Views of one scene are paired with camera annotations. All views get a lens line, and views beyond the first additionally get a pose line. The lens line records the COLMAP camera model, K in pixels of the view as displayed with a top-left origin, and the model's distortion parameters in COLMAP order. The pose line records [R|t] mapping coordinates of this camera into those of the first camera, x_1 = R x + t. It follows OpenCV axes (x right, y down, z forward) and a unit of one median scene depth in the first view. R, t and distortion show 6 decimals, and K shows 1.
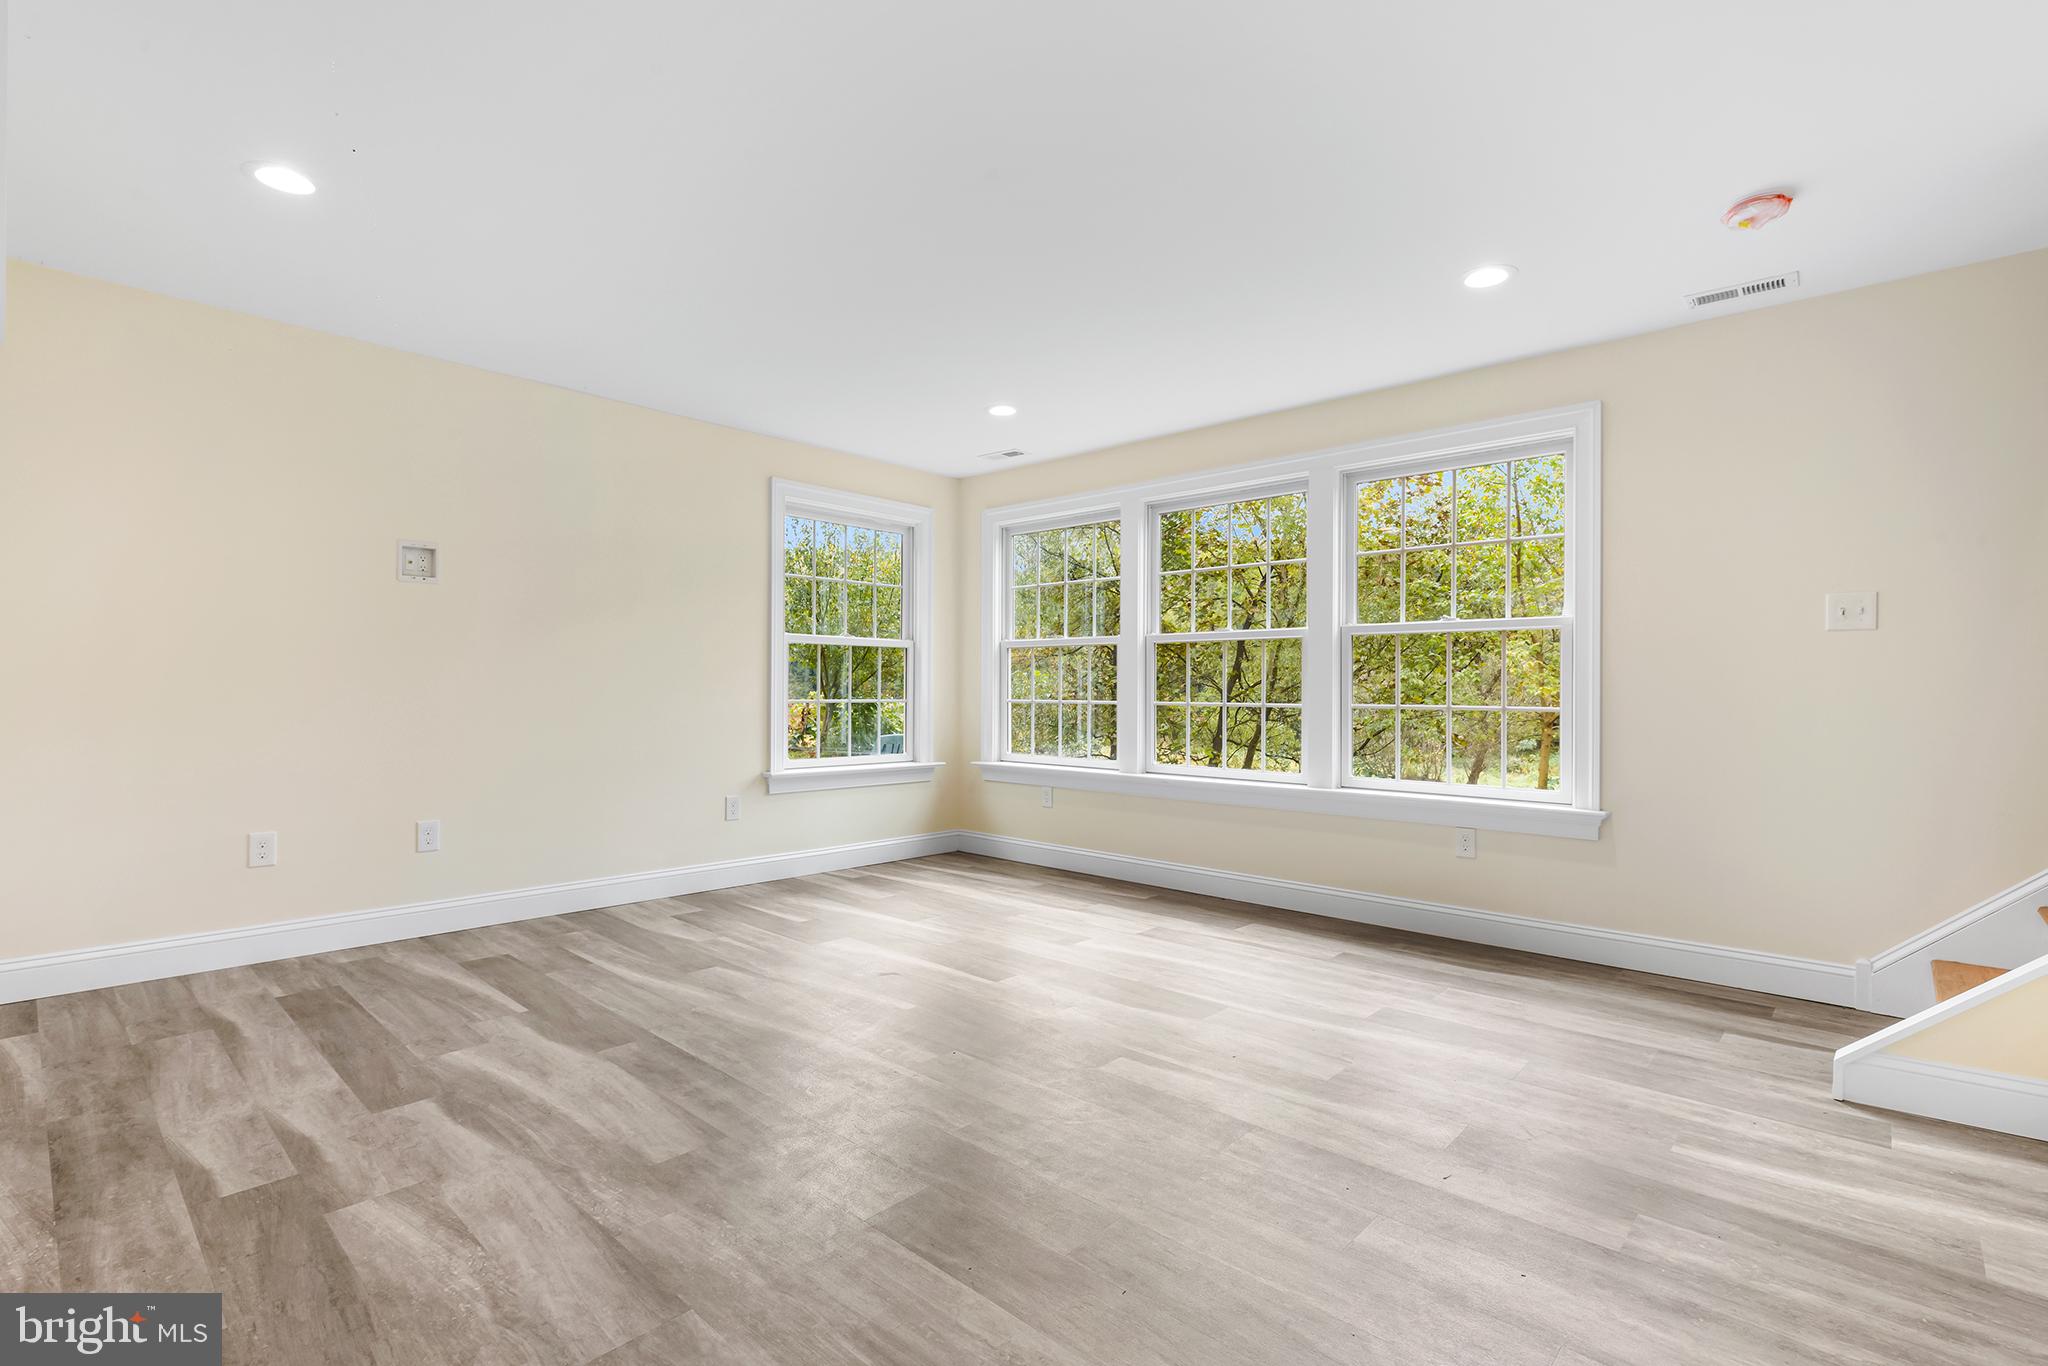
lens RADIAL K [[923.3, 0, 1026.5], [0, 923.3, 678.1], [0, 0, 1]] dist [0.003915, -0.000608]
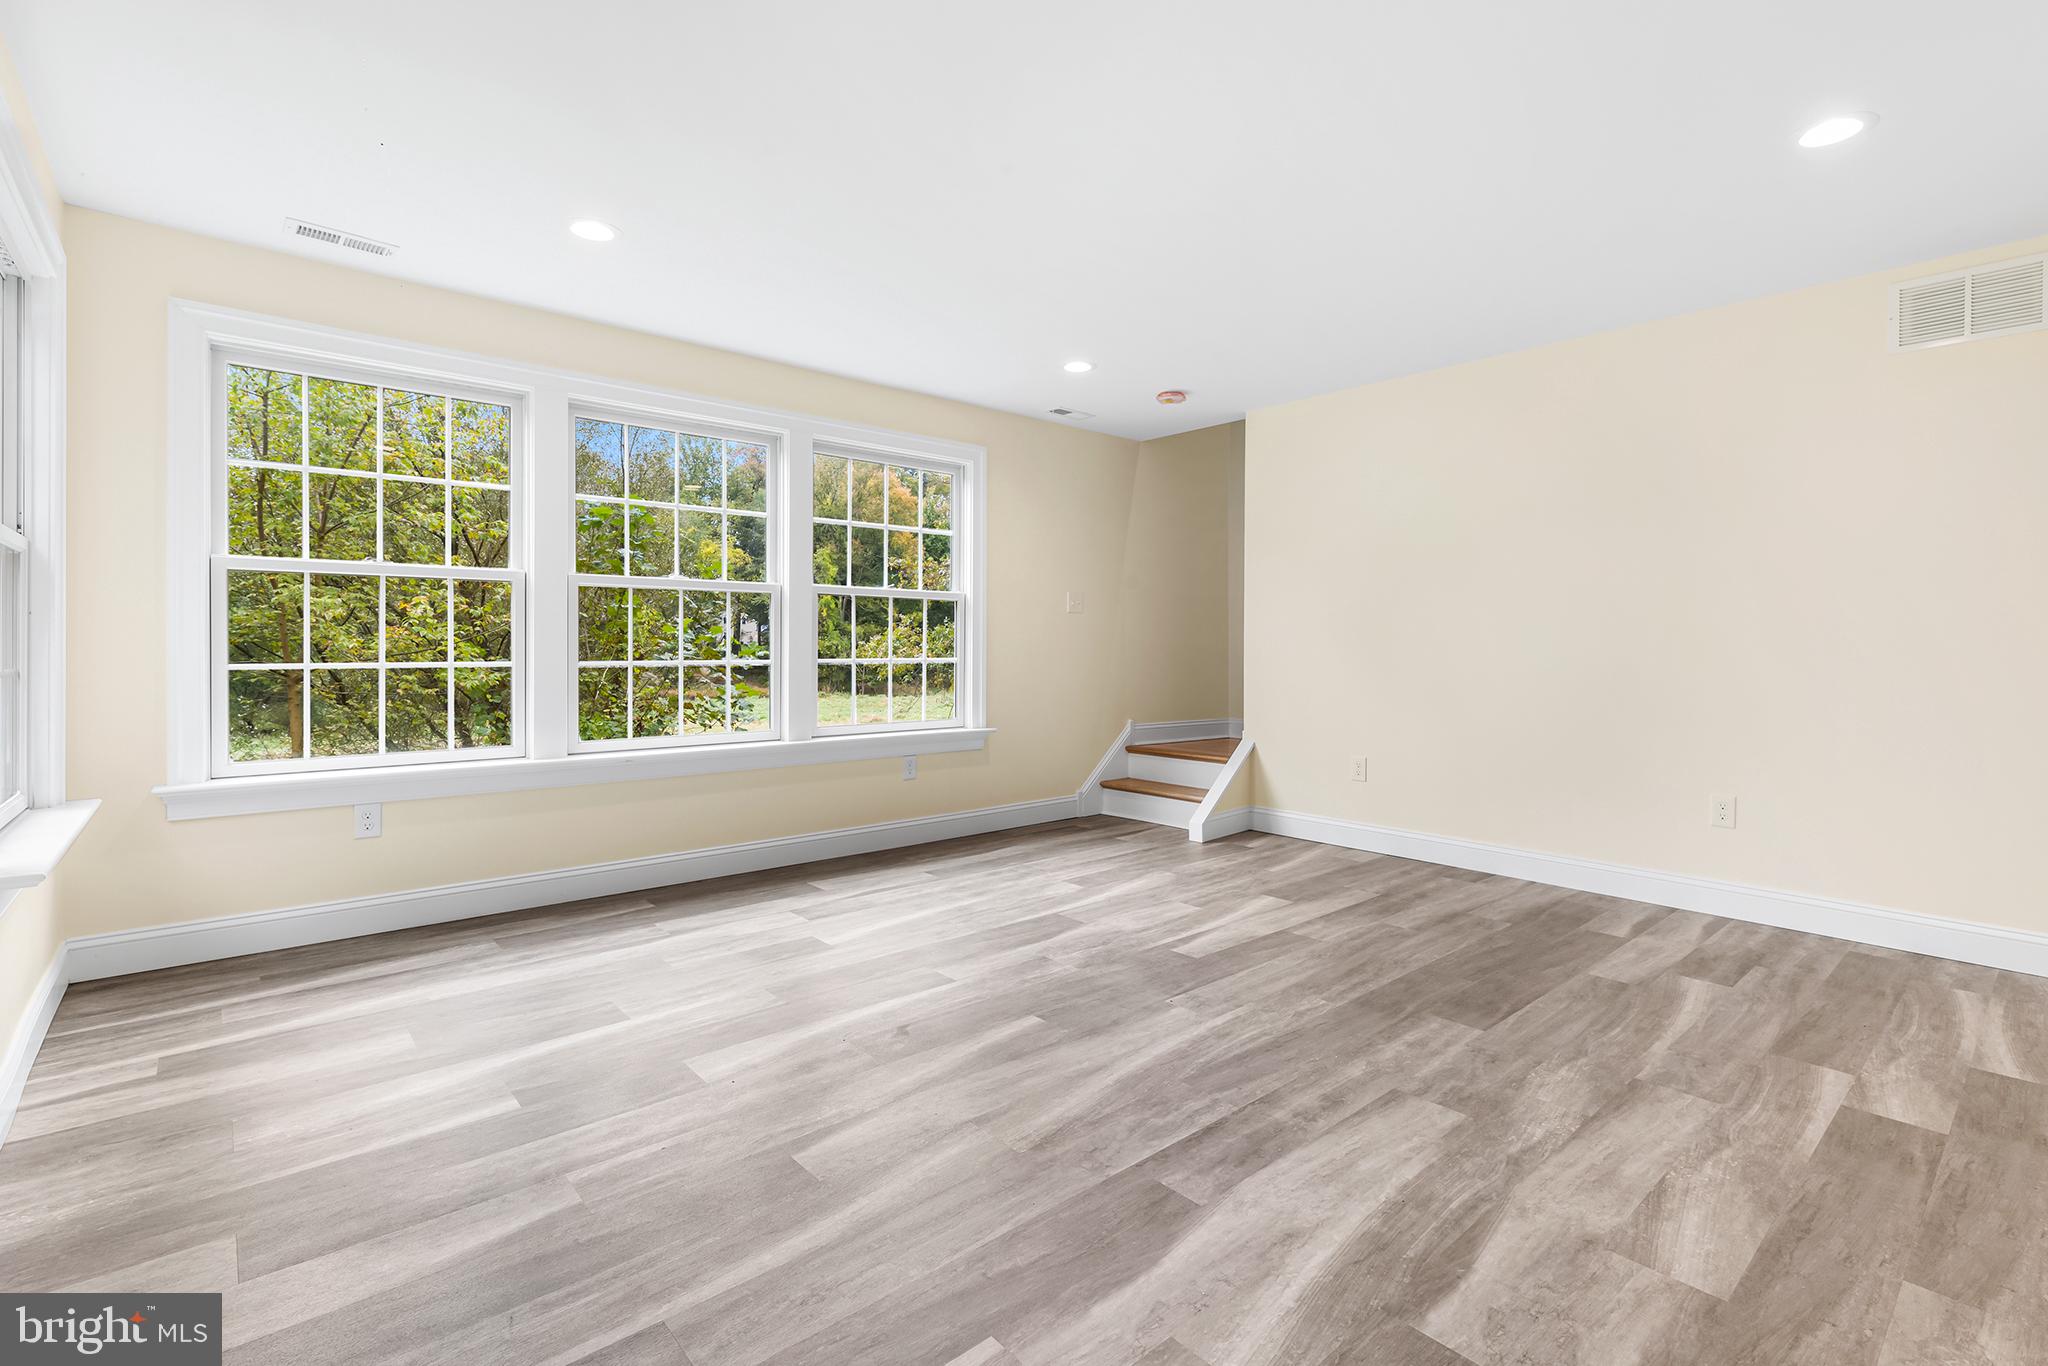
lens RADIAL K [[923.3, 0, 1024.9], [0, 923.3, 679.0], [0, 0, 1]] dist [0.003915, -0.000608]
pose [[0.122734, -0.040863, 0.991598, -1.275804], [-0.015388, 0.998953, 0.043071, 0.002636], [-0.992320, -0.020545, 0.121977, 1.198791]]
